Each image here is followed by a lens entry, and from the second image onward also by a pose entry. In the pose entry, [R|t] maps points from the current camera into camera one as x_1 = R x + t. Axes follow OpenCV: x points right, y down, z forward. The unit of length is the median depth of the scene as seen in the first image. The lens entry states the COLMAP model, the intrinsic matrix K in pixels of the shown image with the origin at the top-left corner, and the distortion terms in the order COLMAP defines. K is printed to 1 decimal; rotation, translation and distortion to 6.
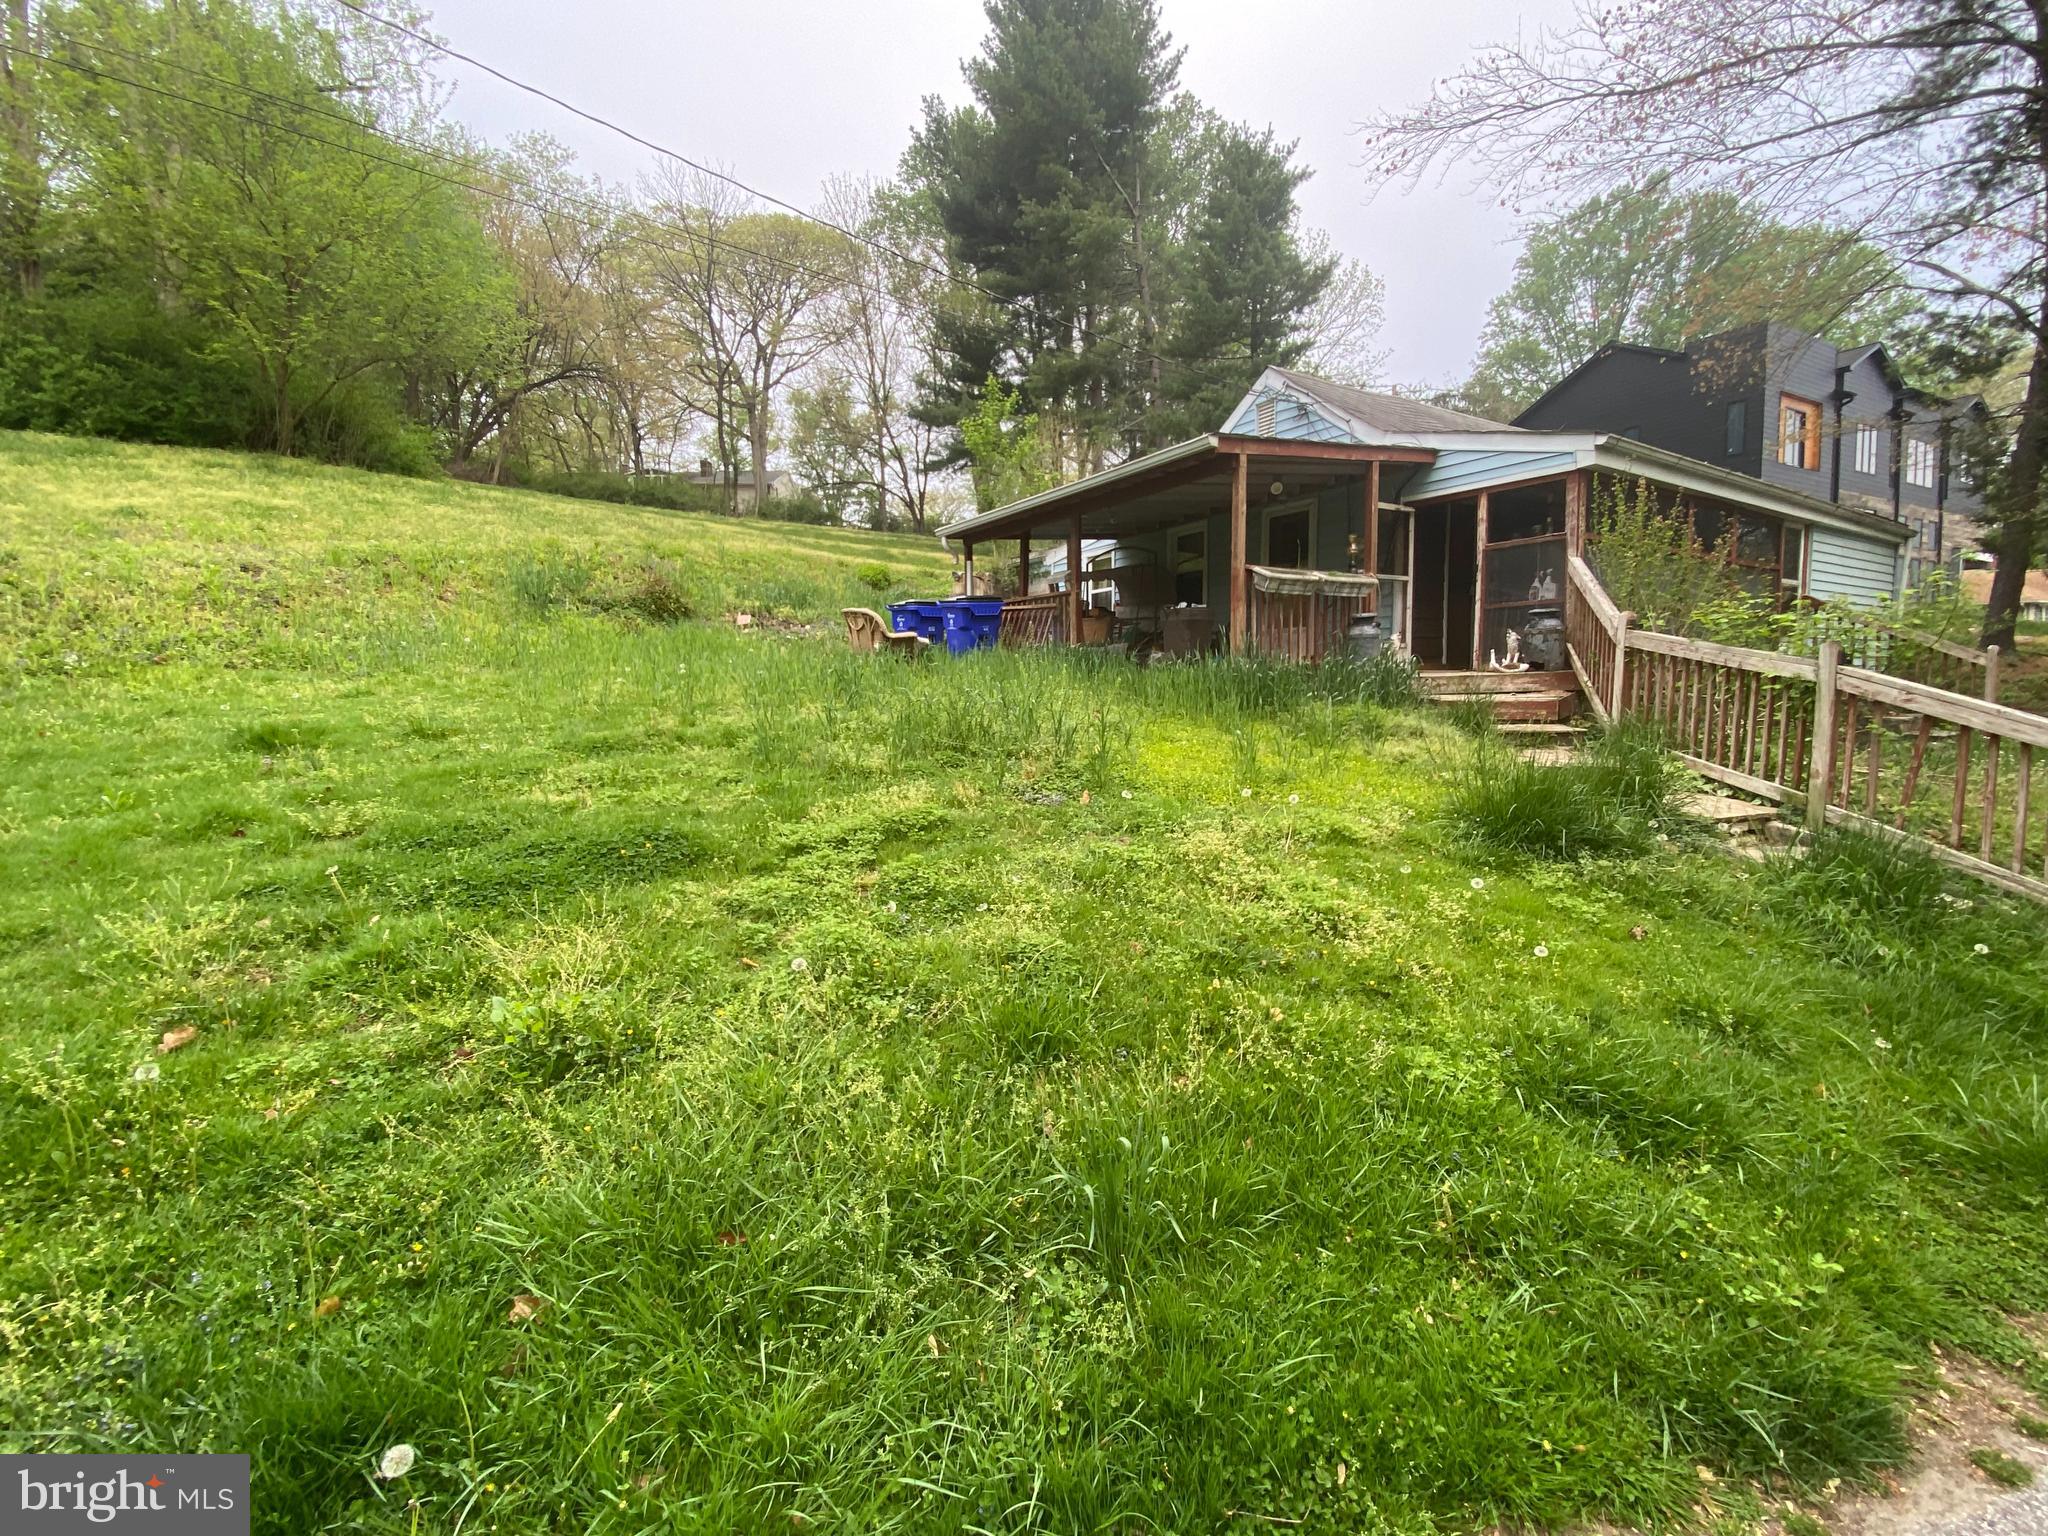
lens RADIAL K [[867.8, 0, 1013.7], [0, 867.8, 767.9], [0, 0, 1]] dist [0.002050, -0.012332]
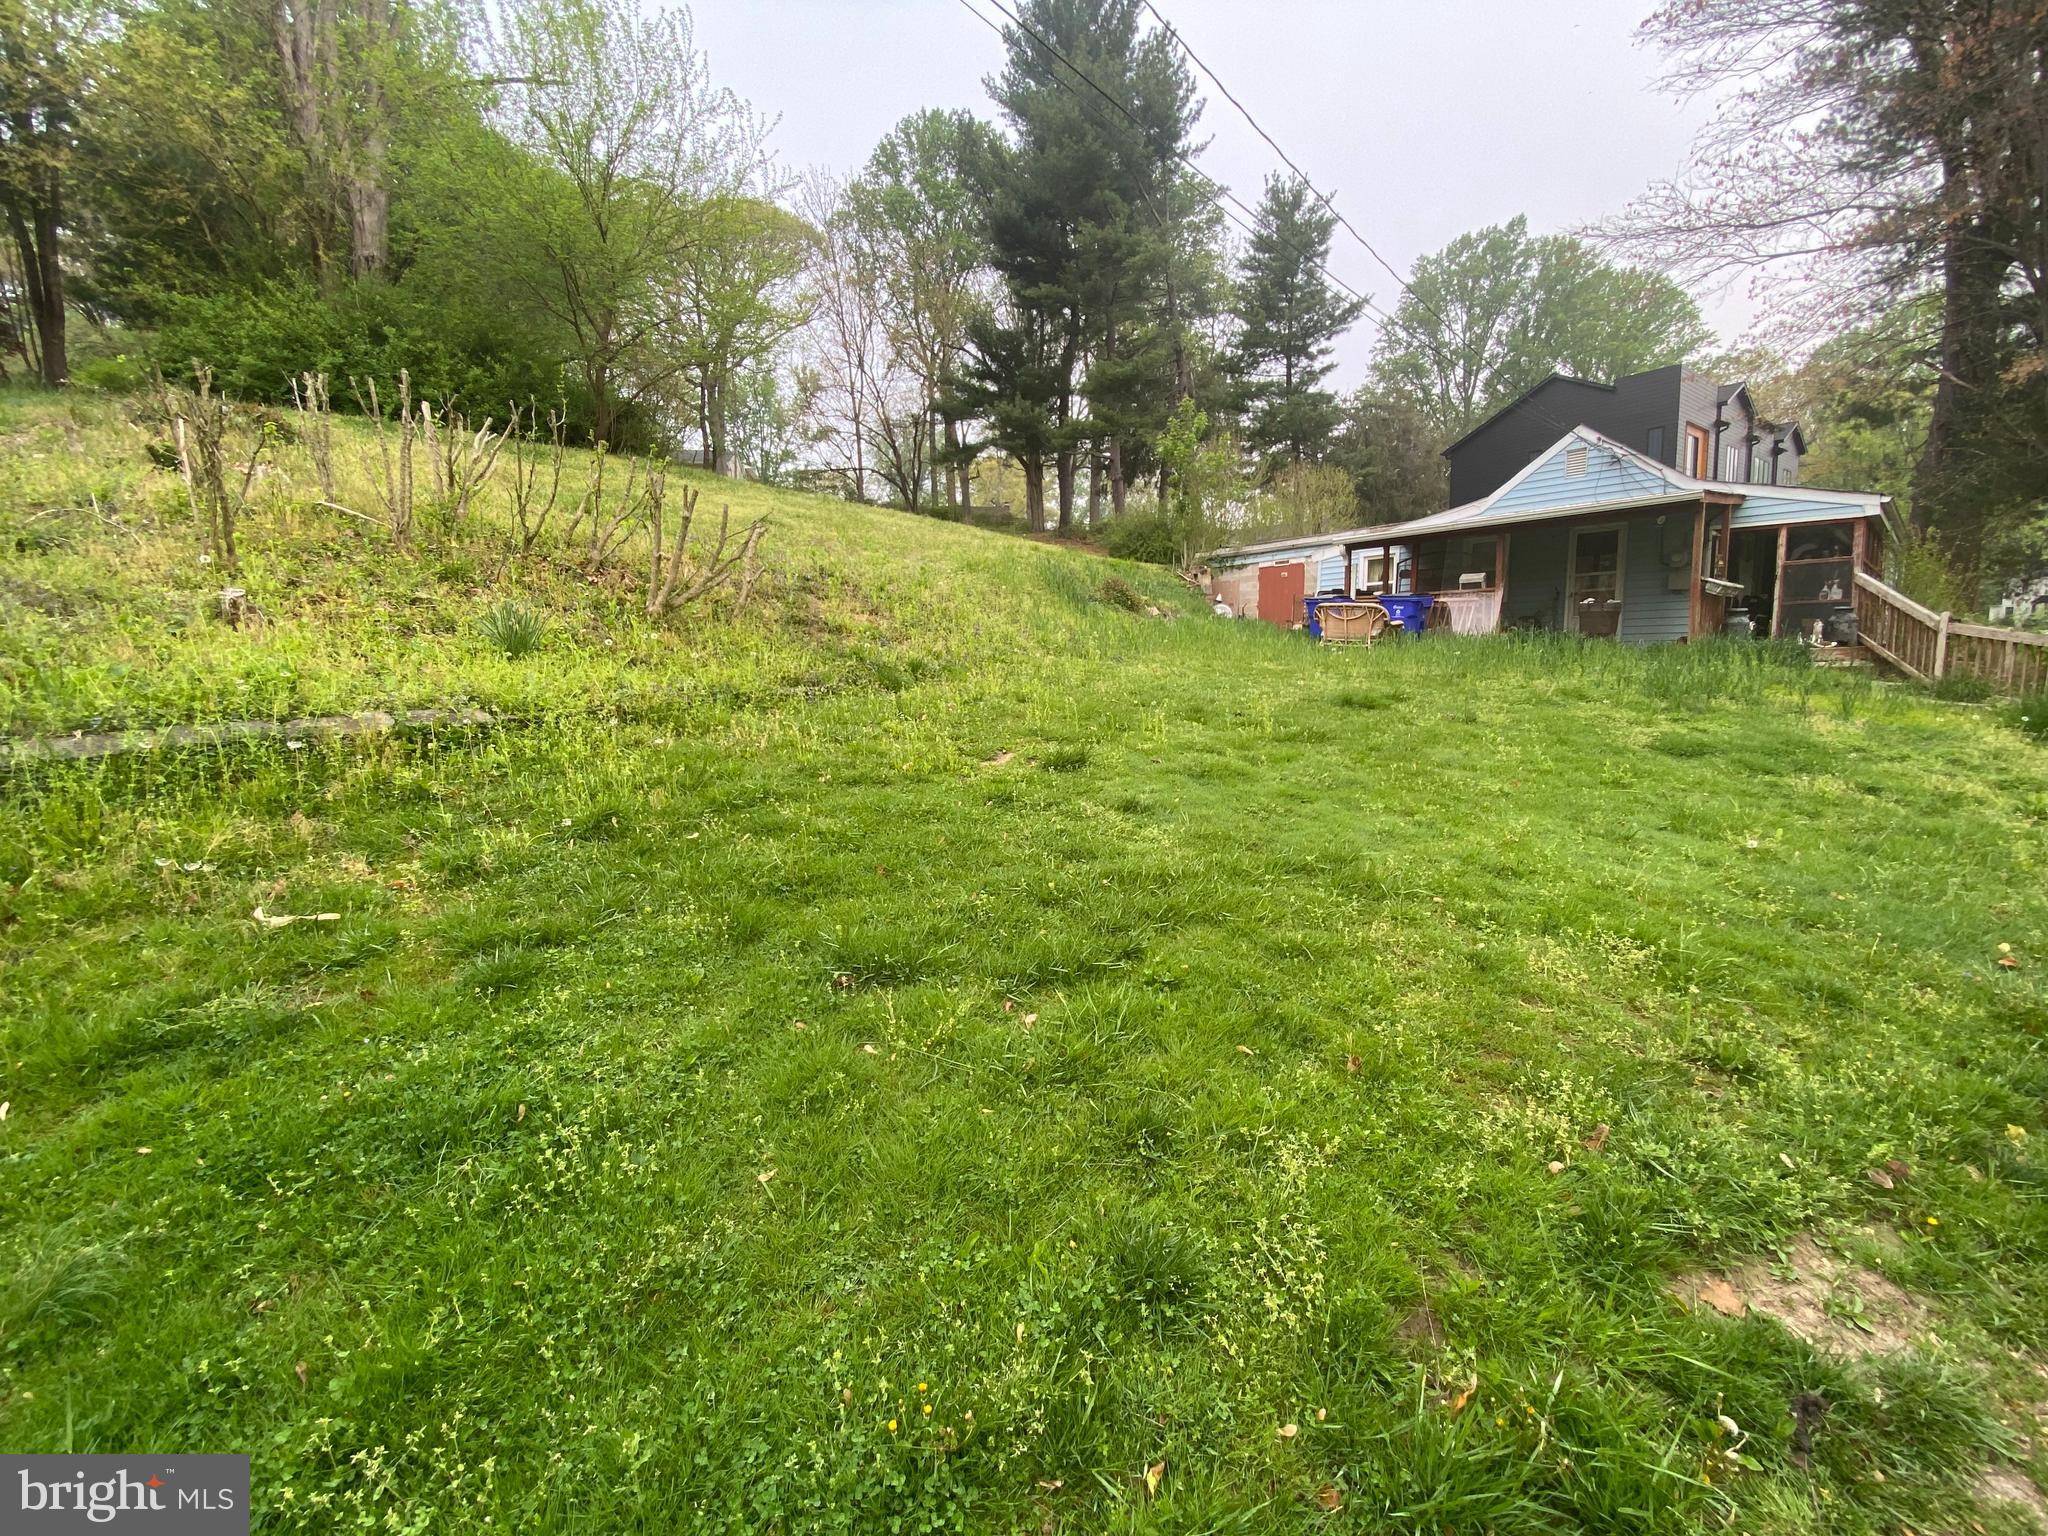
lens RADIAL K [[823.9, 0, 1031.7], [0, 823.9, 760.5], [0, 0, 1]] dist [0.010137, -0.017505]
pose [[0.986289, -0.032031, 0.161886, -0.269701], [0.027668, 0.999192, 0.029135, 0.002136], [-0.162688, -0.024257, 0.986379, -0.052524]]
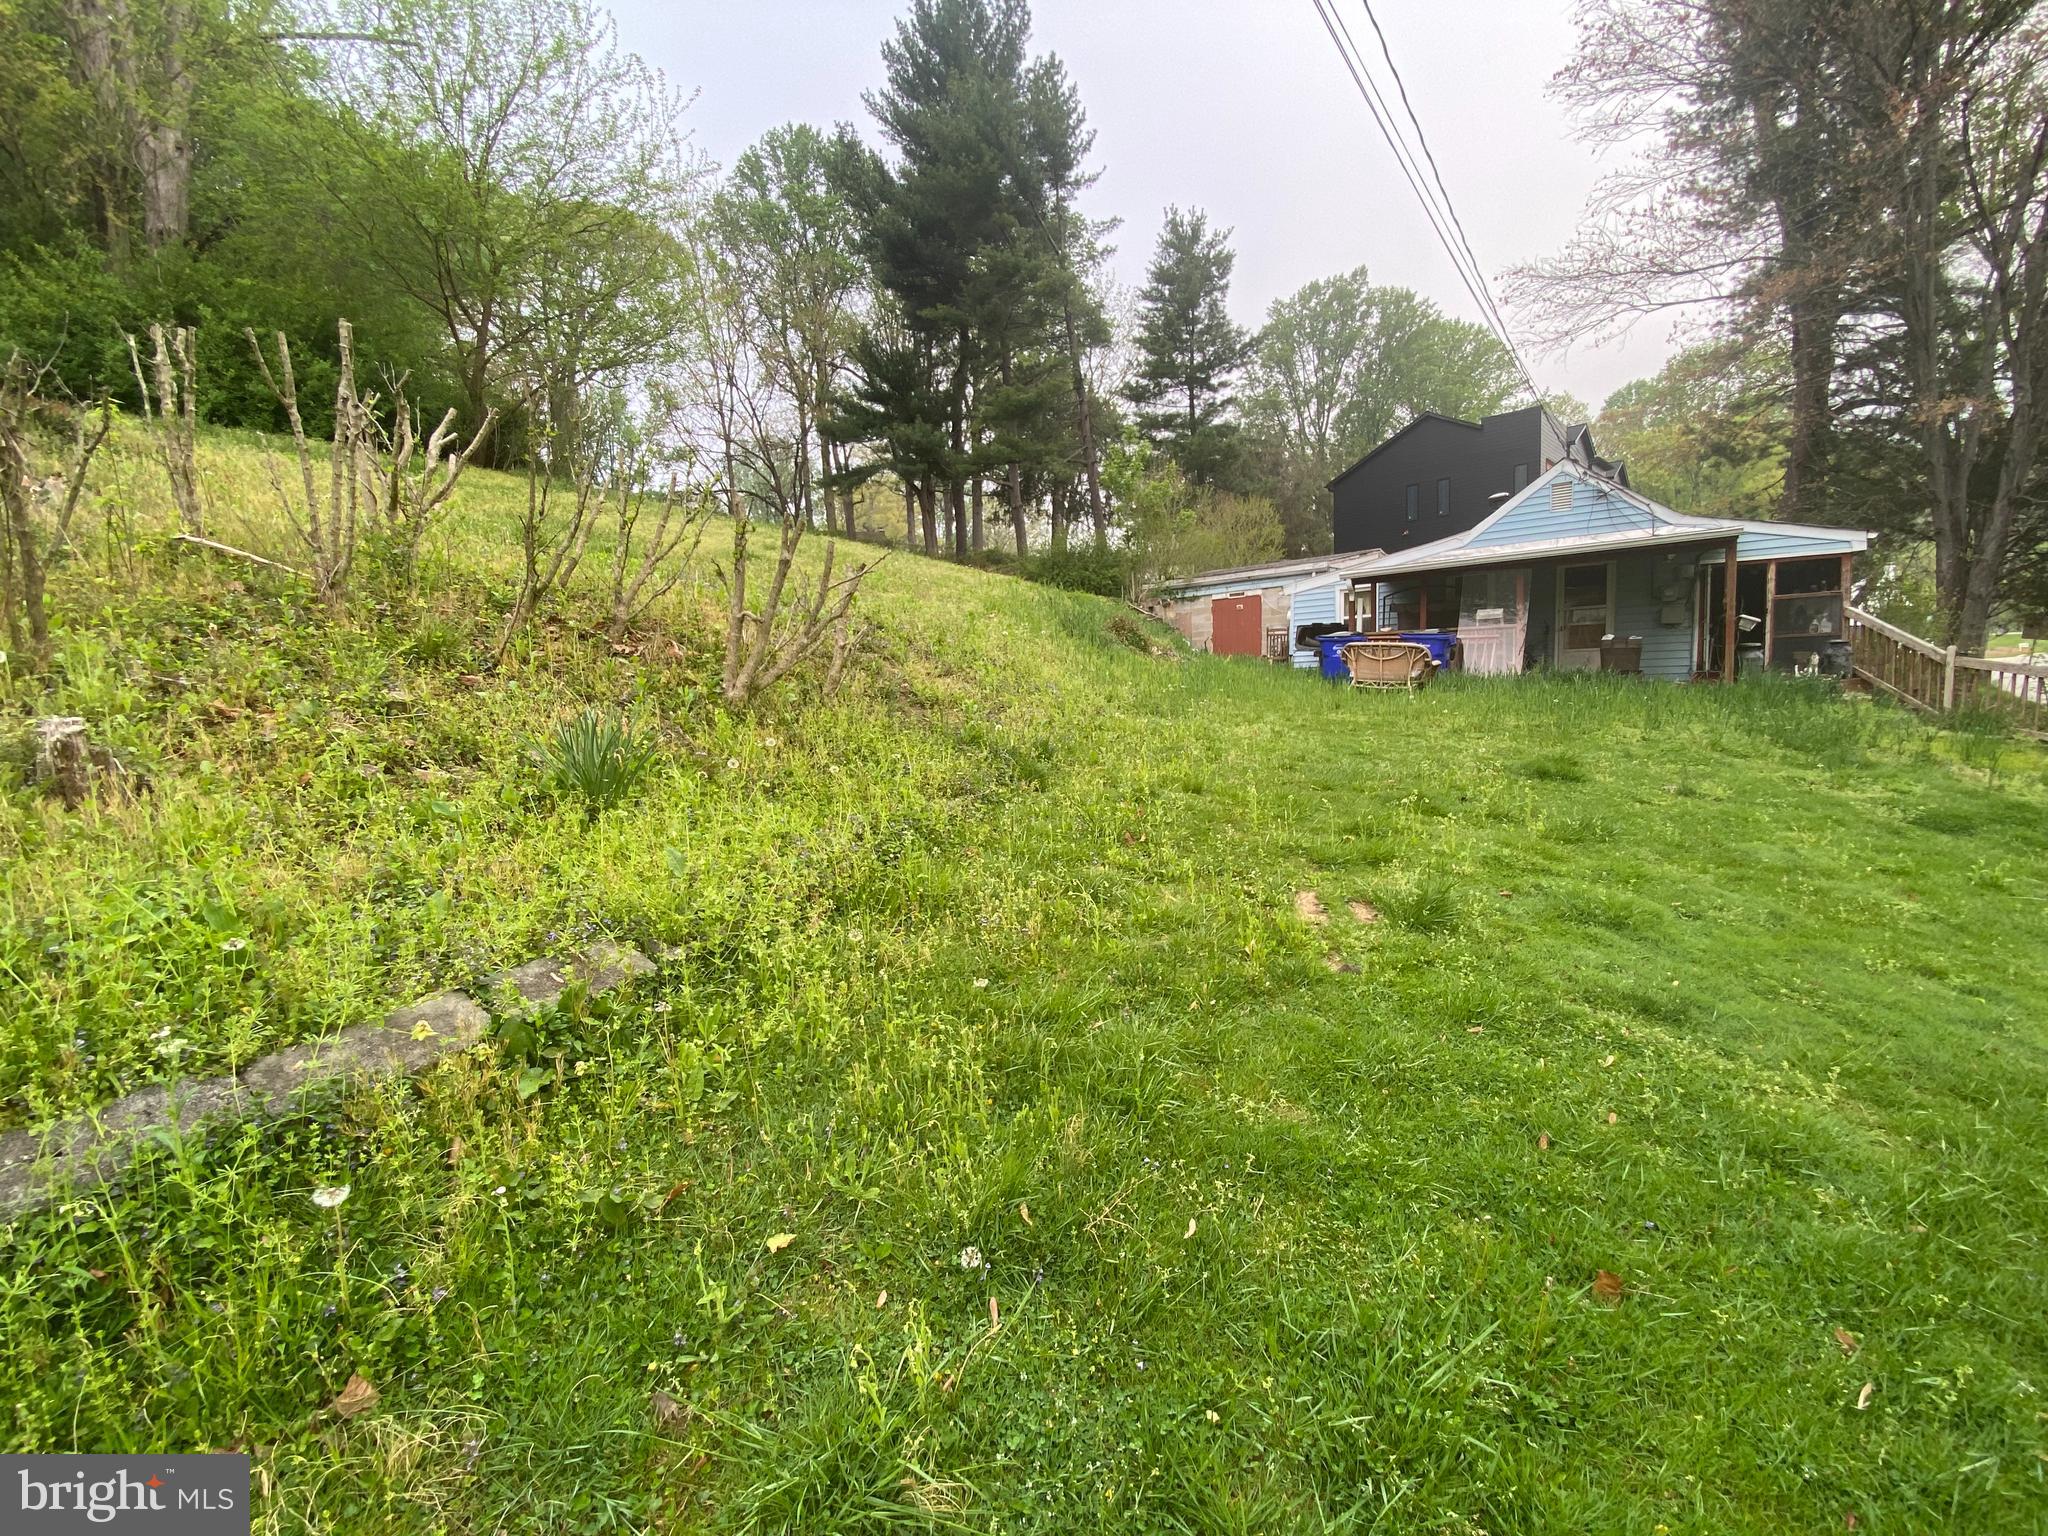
lens RADIAL K [[824.9, 0, 1033.1], [0, 824.9, 761.6], [0, 0, 1]] dist [0.010425, -0.017183]
pose [[0.946874, -0.062724, 0.315427, -0.320862], [0.063323, 0.997958, 0.008362, -0.017168], [-0.315308, 0.012056, 0.948913, 0.012879]]
